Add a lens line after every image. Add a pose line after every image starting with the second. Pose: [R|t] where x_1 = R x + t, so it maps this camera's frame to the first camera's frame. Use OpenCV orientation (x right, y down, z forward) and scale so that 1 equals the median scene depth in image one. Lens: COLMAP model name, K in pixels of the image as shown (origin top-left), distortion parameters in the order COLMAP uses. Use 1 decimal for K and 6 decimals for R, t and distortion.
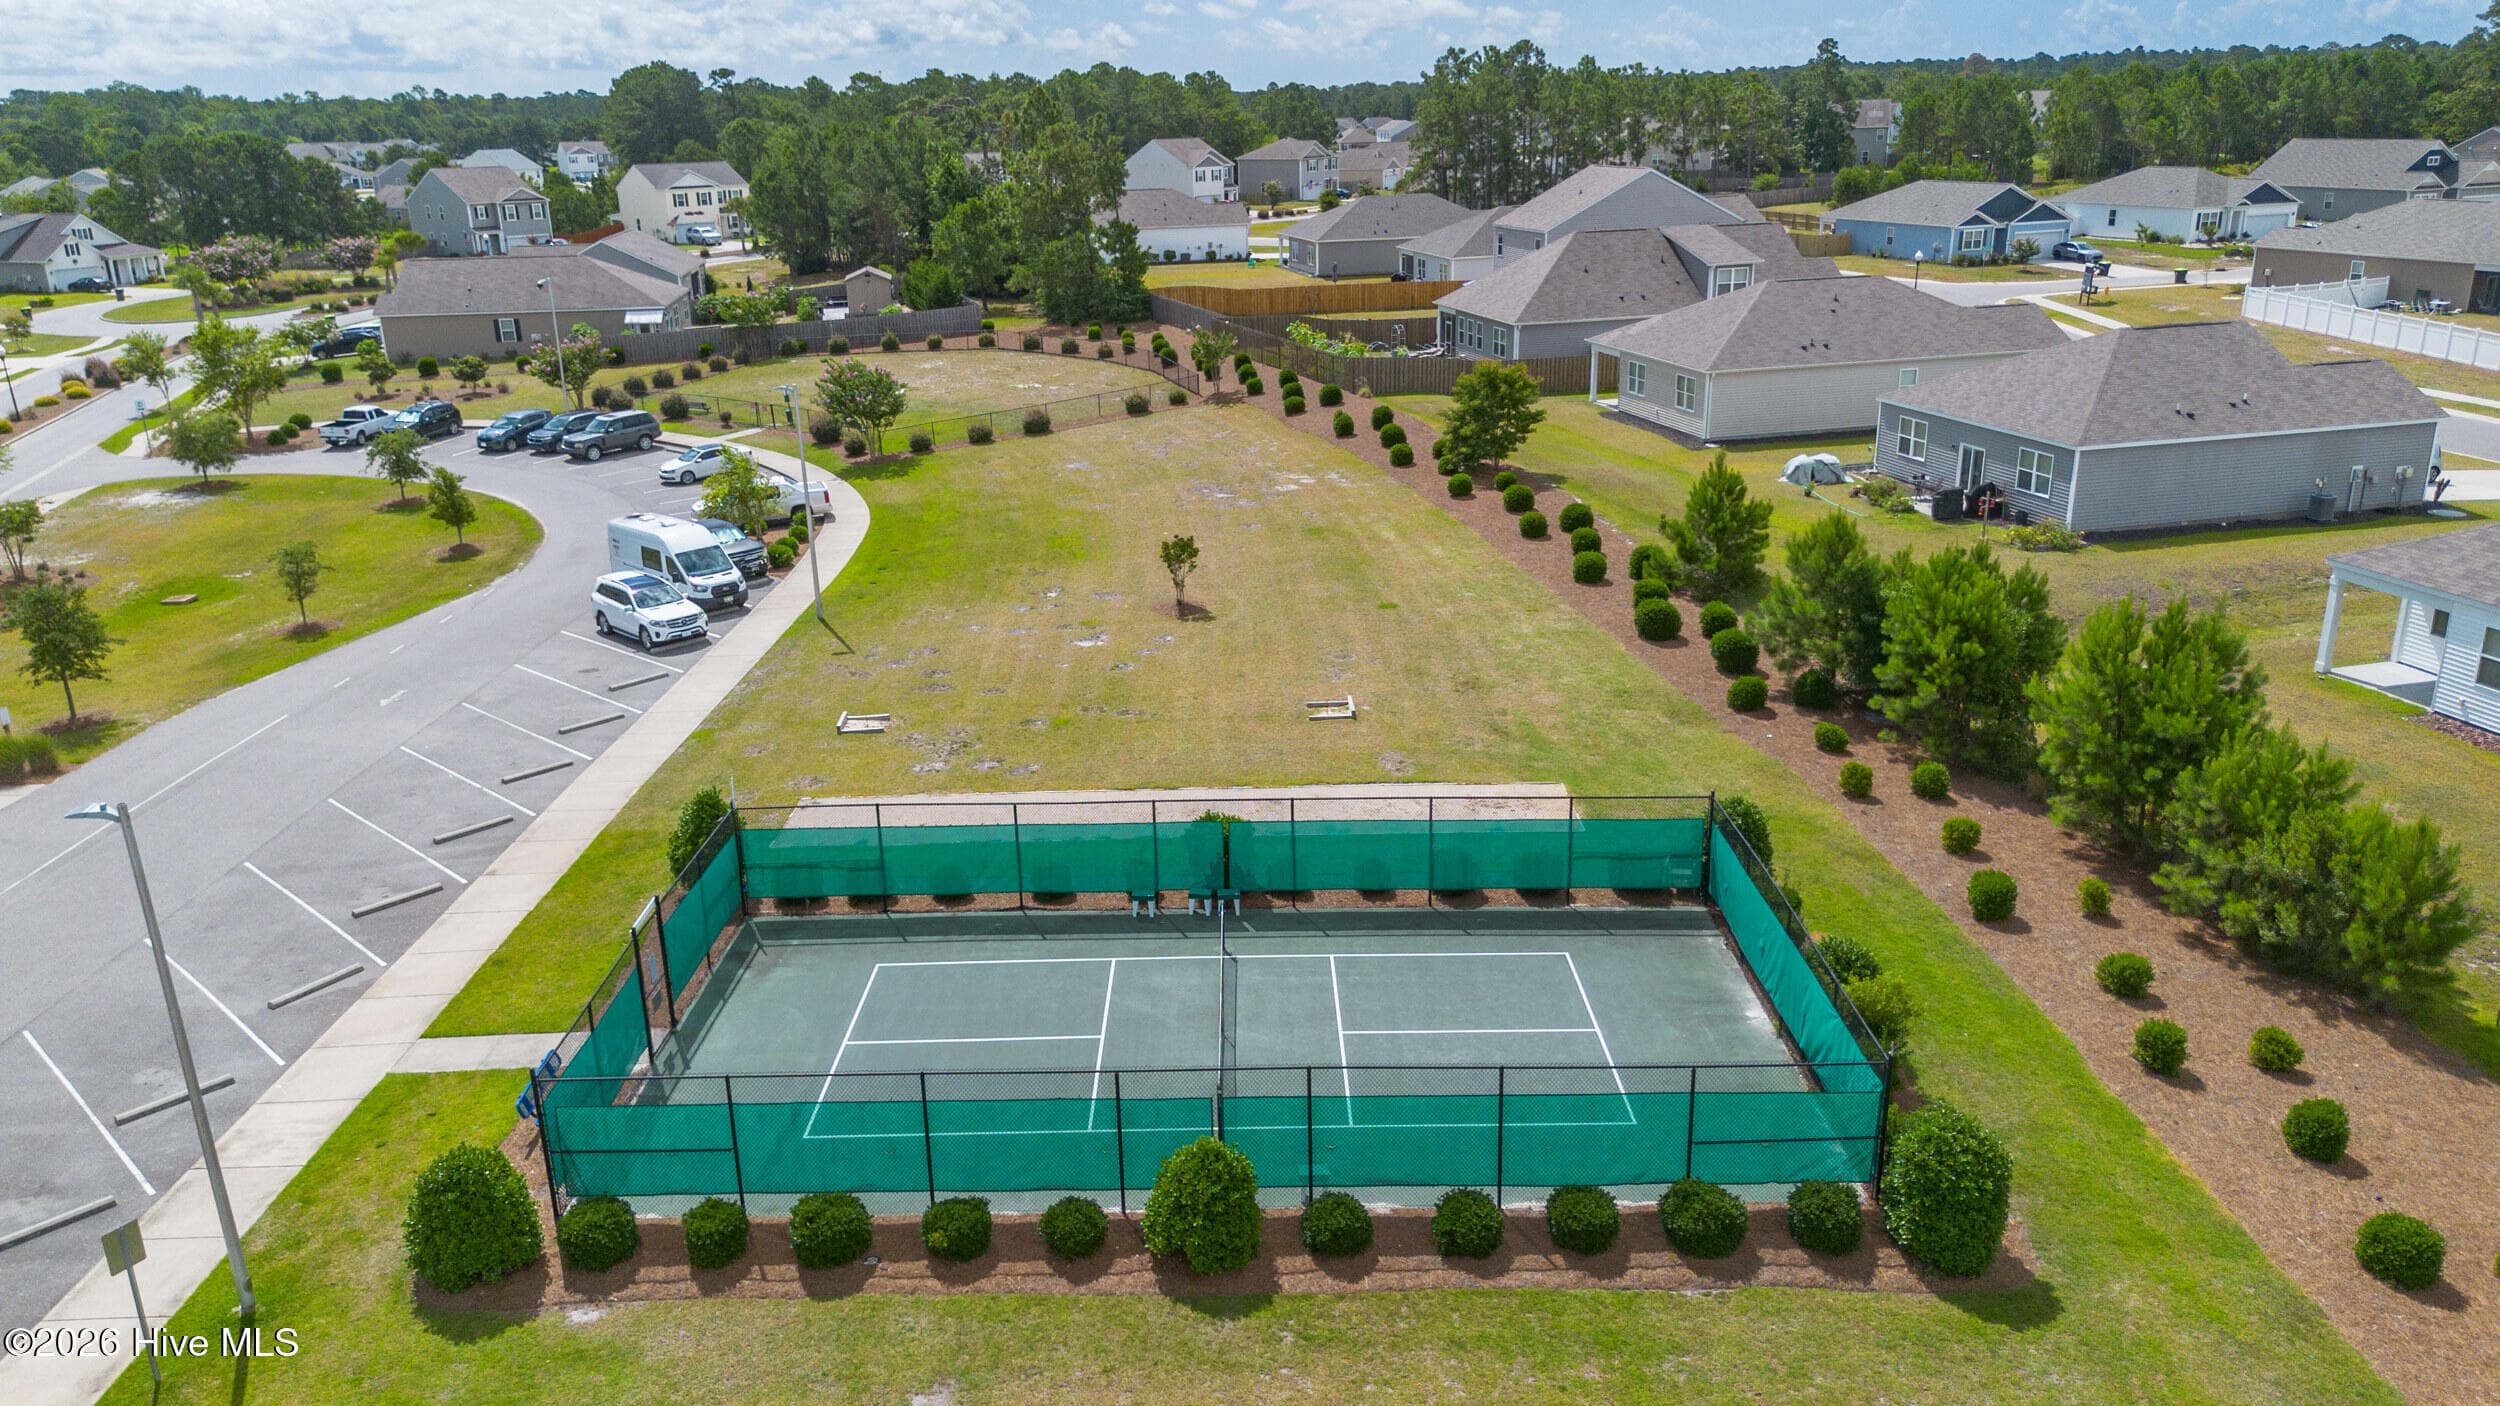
lens RADIAL K [[1802.1, 0, 1250.0], [0, 1802.1, 703.0], [0, 0, 1]] dist [0.051413, -0.000444]
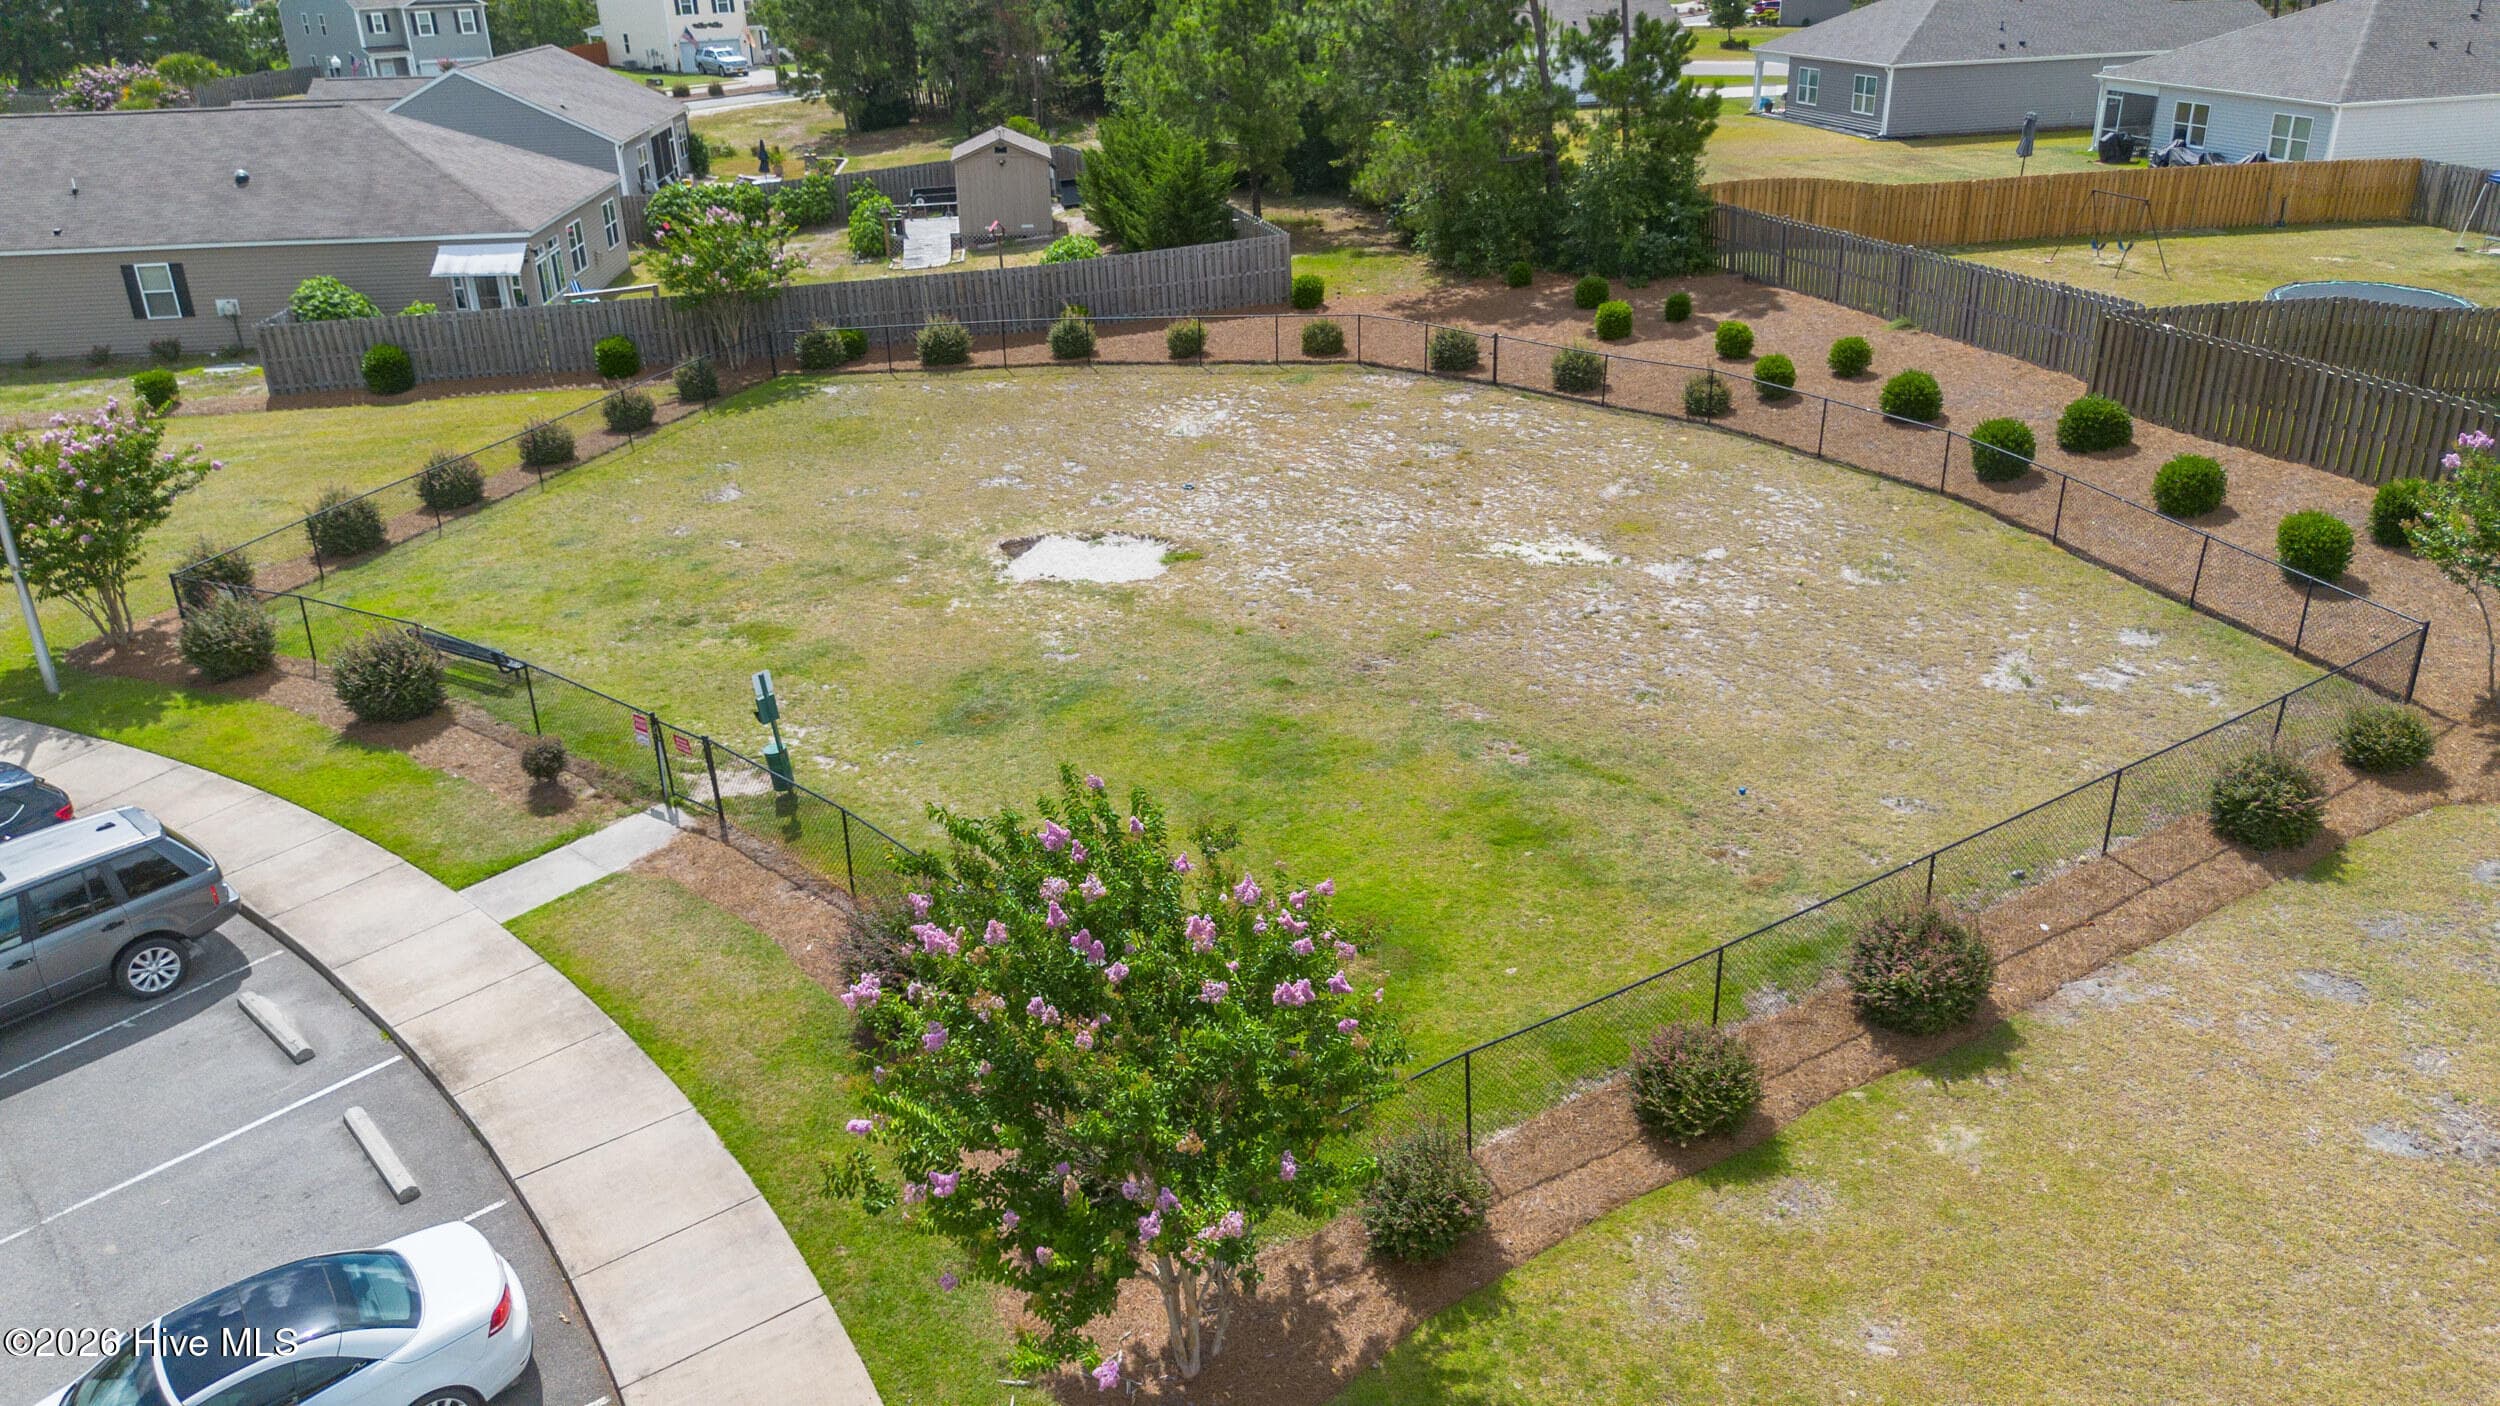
lens RADIAL K [[1802.1, 0, 1250.0], [0, 1802.1, 703.0], [0, 0, 1]] dist [0.051413, -0.000444]
pose [[0.998919, 0.013510, -0.044488, -0.127273], [-0.009541, 0.996051, 0.088267, -0.139487], [0.045505, -0.087747, 0.995103, 0.541795]]
